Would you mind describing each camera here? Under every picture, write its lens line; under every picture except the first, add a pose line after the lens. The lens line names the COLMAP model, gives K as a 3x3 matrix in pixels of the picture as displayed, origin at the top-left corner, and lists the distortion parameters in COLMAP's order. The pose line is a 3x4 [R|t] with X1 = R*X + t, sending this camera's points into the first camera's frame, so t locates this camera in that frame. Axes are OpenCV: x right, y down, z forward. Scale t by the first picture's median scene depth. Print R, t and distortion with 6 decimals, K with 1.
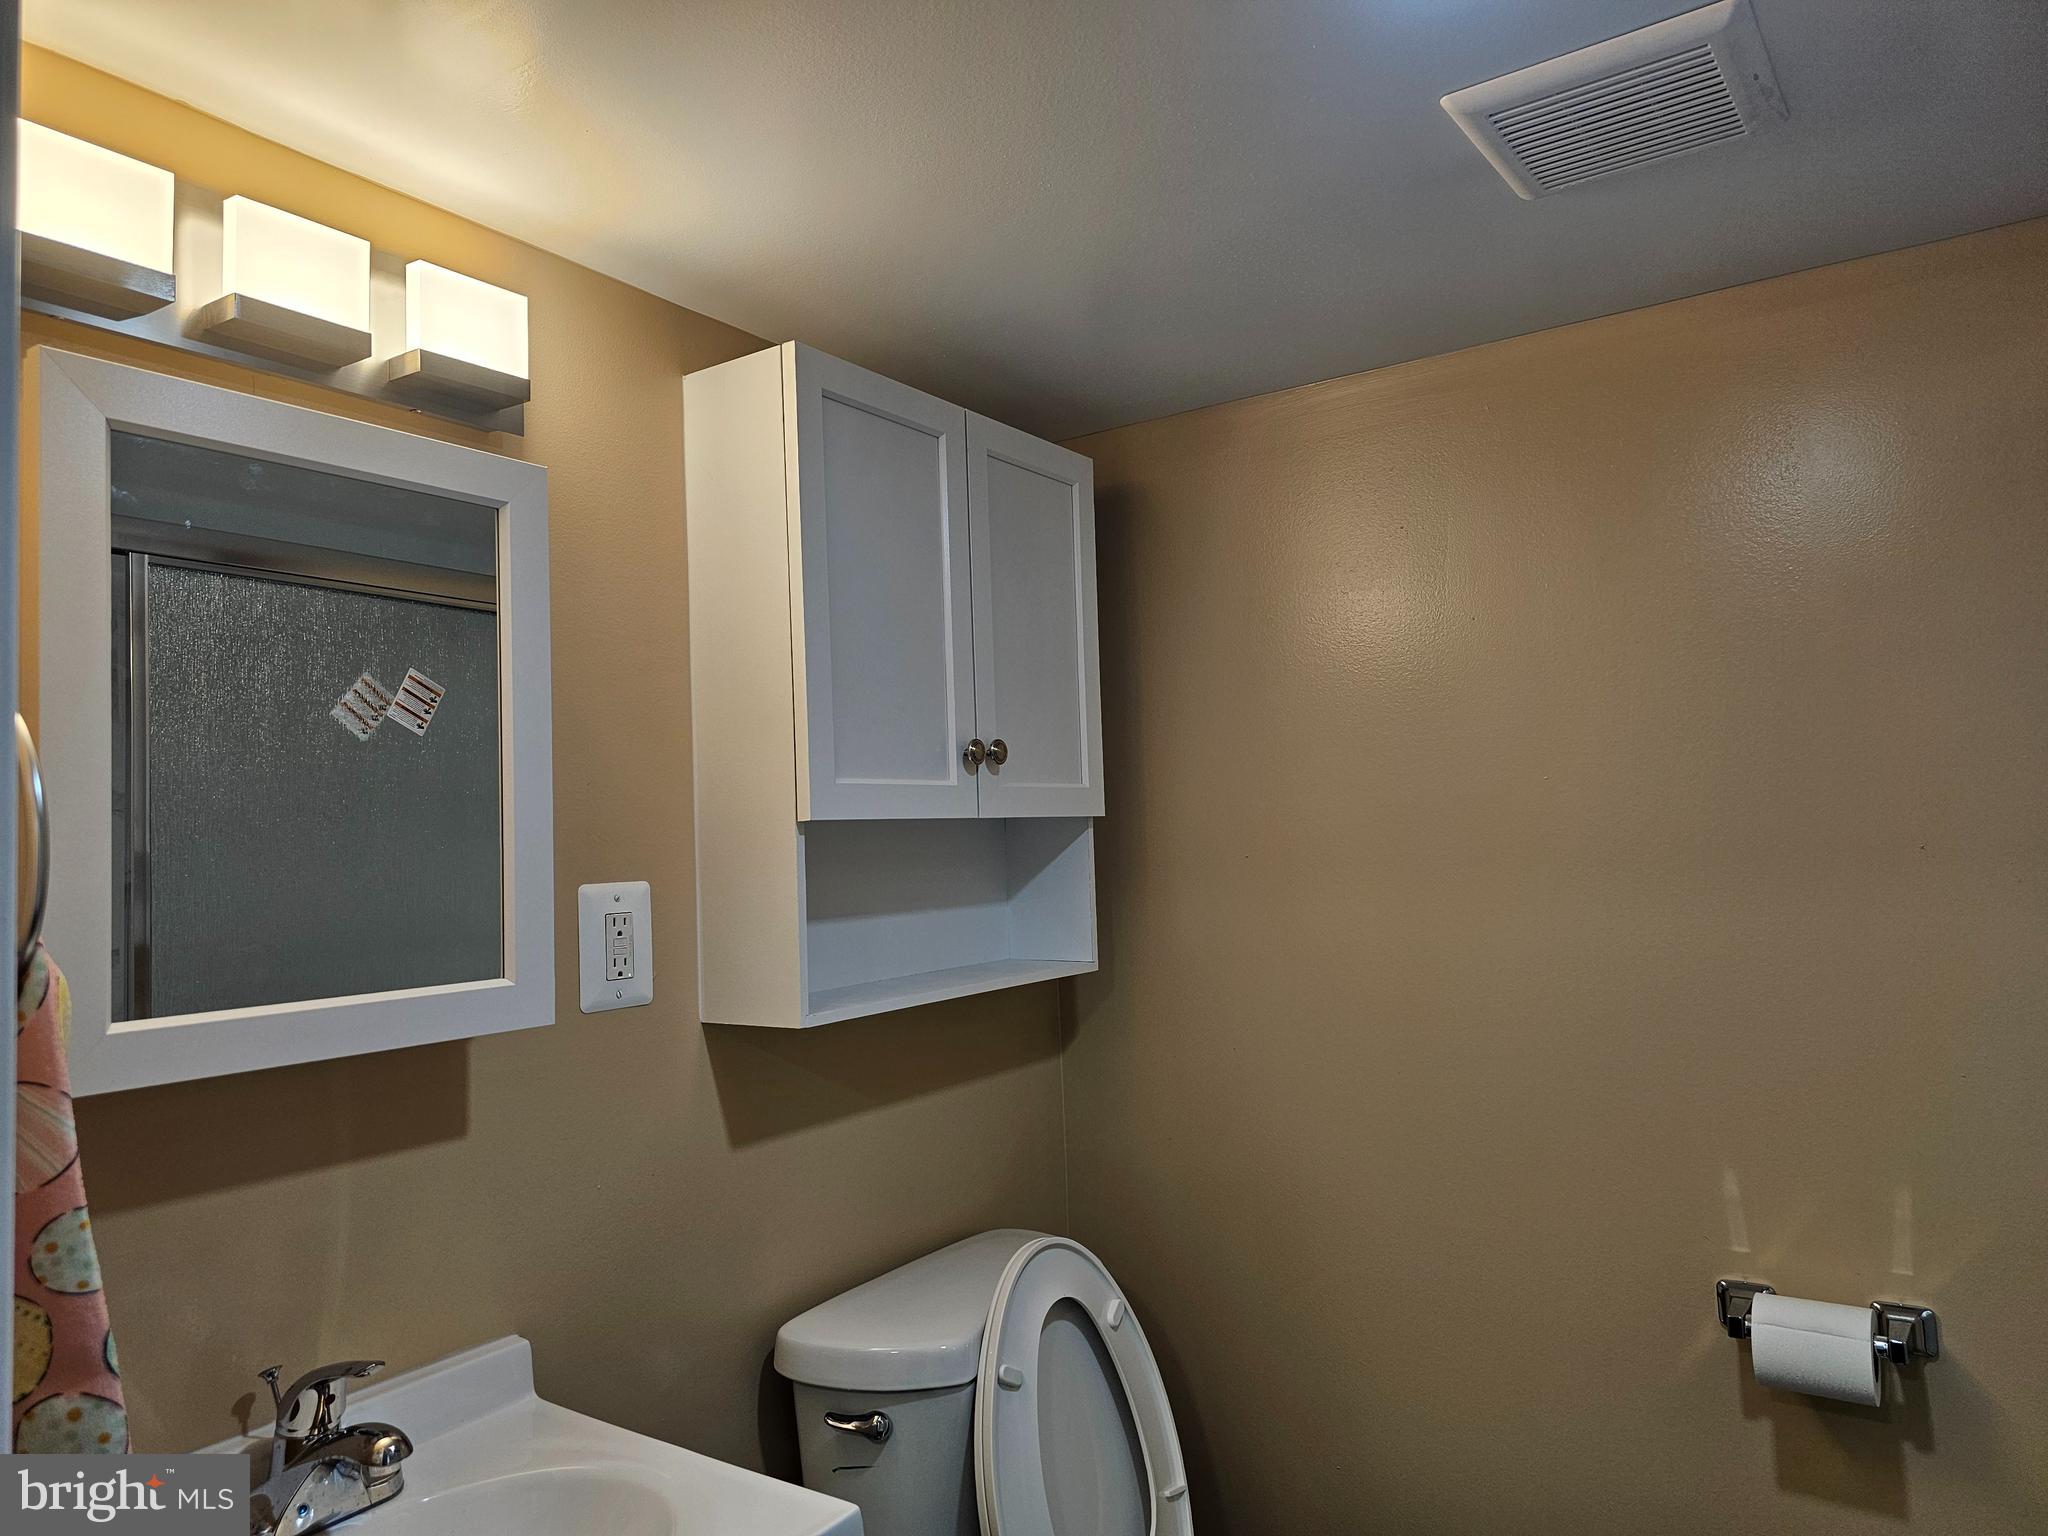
lens RADIAL K [[1371.9, 0, 1024.5], [0, 1371.9, 804.8], [0, 0, 1]] dist [0.050931, -0.031093]
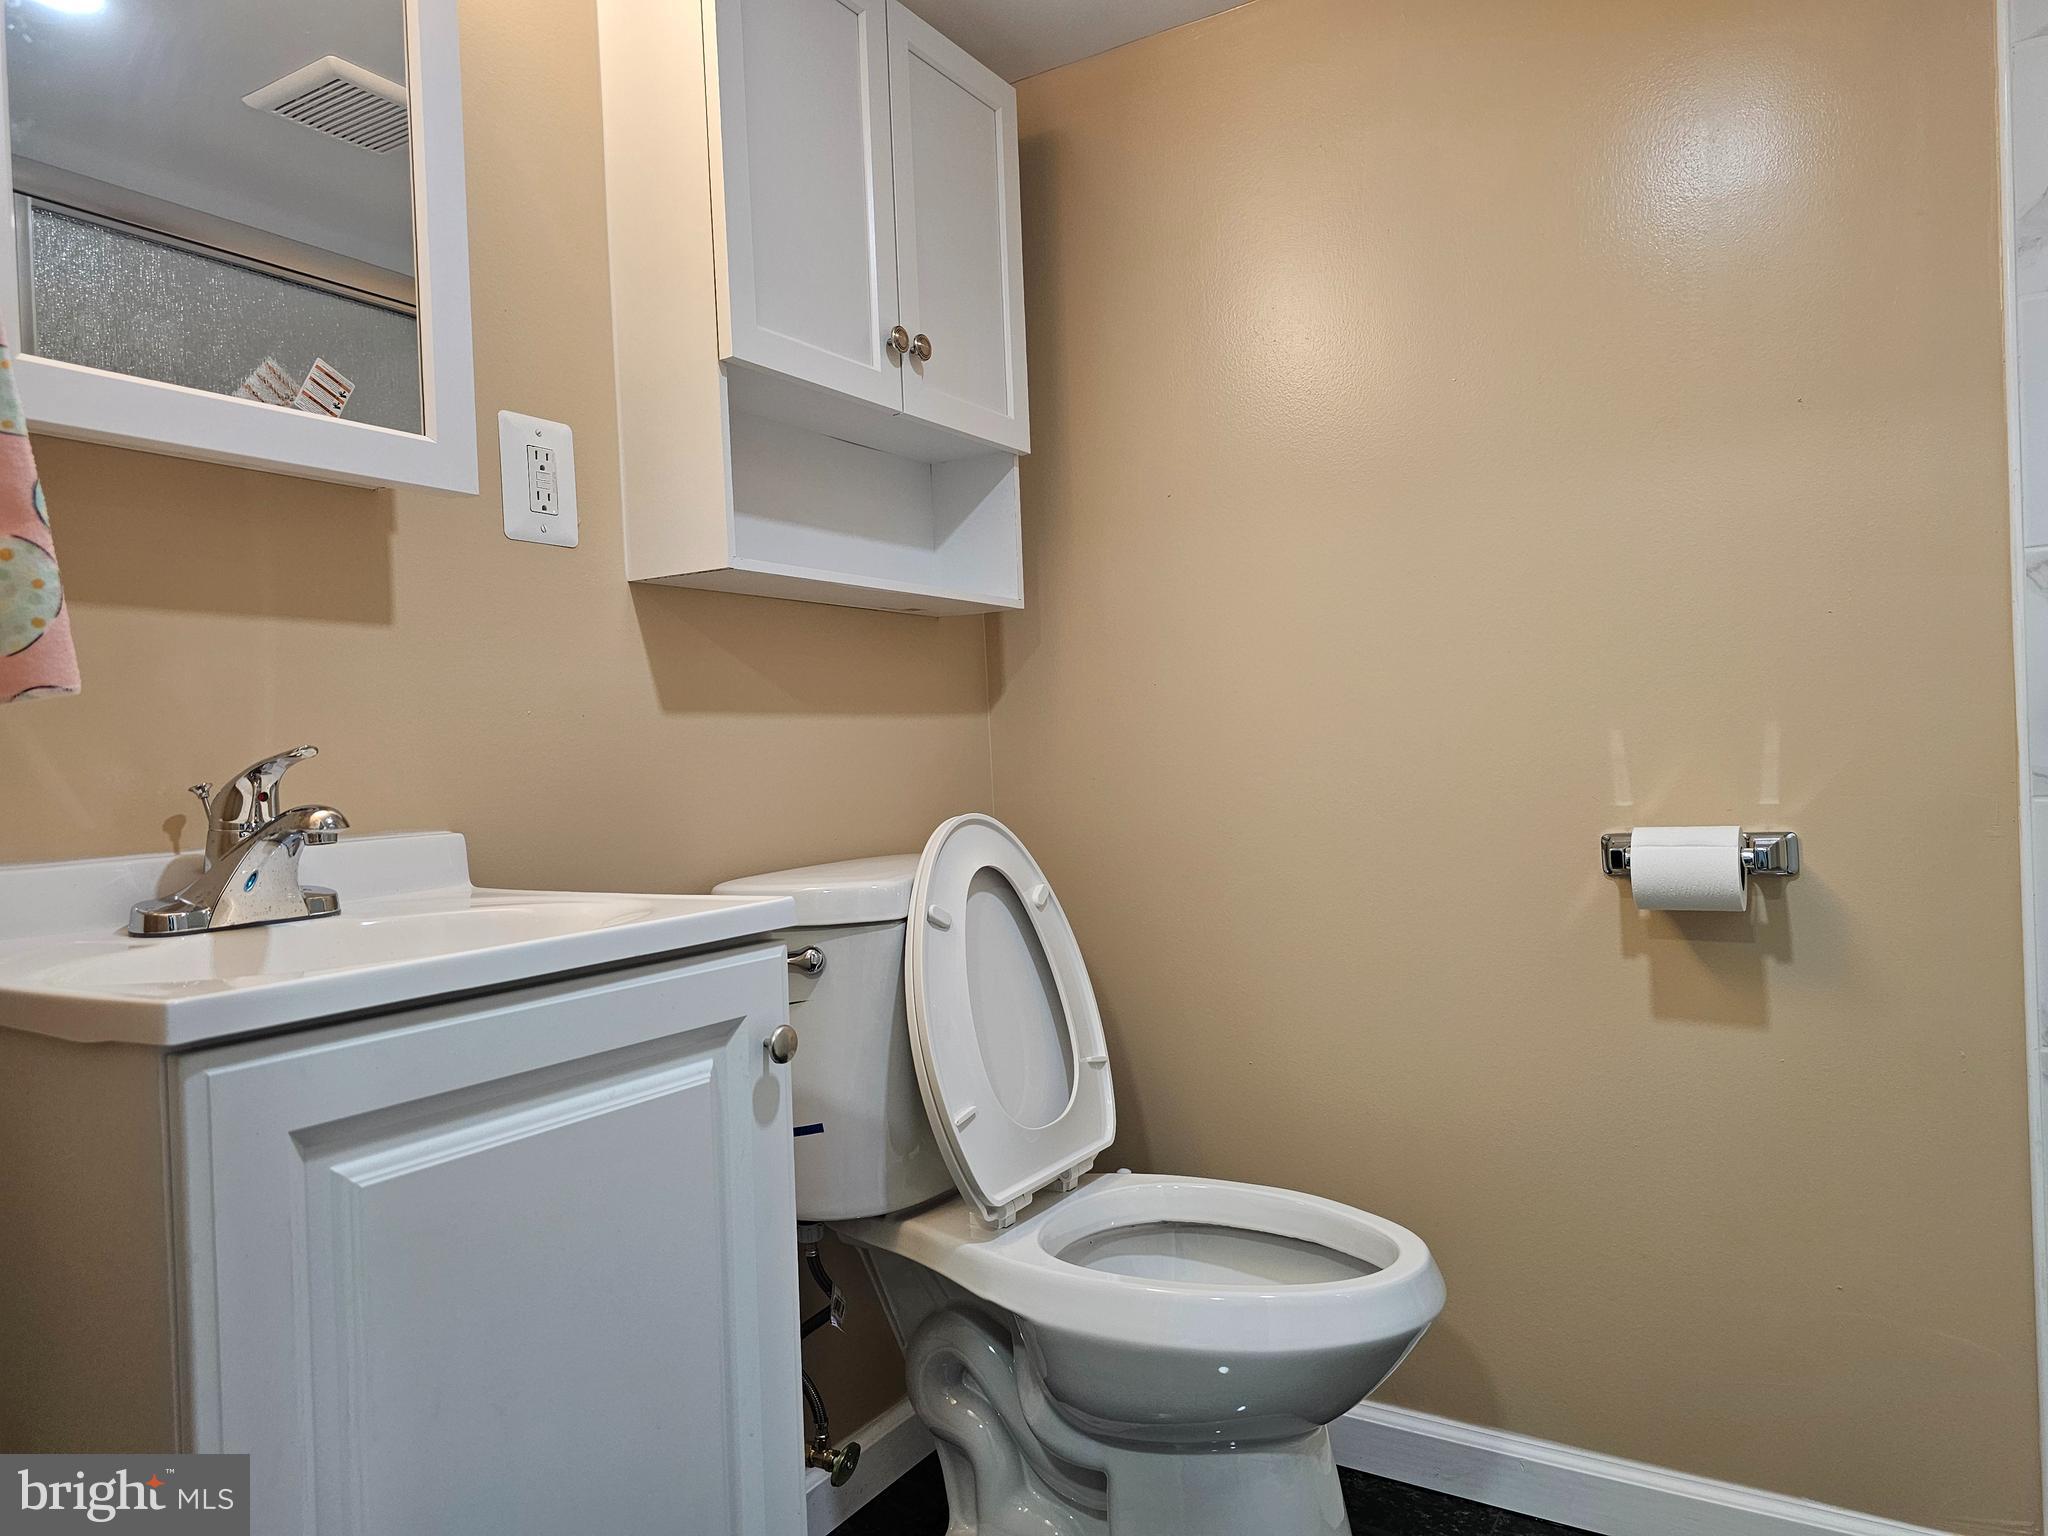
lens RADIAL K [[1371.9, 0, 1039.1], [0, 1371.9, 766.0], [0, 0, 1]] dist [0.050931, -0.031093]
pose [[0.998248, -0.007891, 0.058635, 0.005219], [0.005026, 0.998793, 0.048860, 0.245361], [-0.058950, -0.048479, 0.997083, -0.030344]]
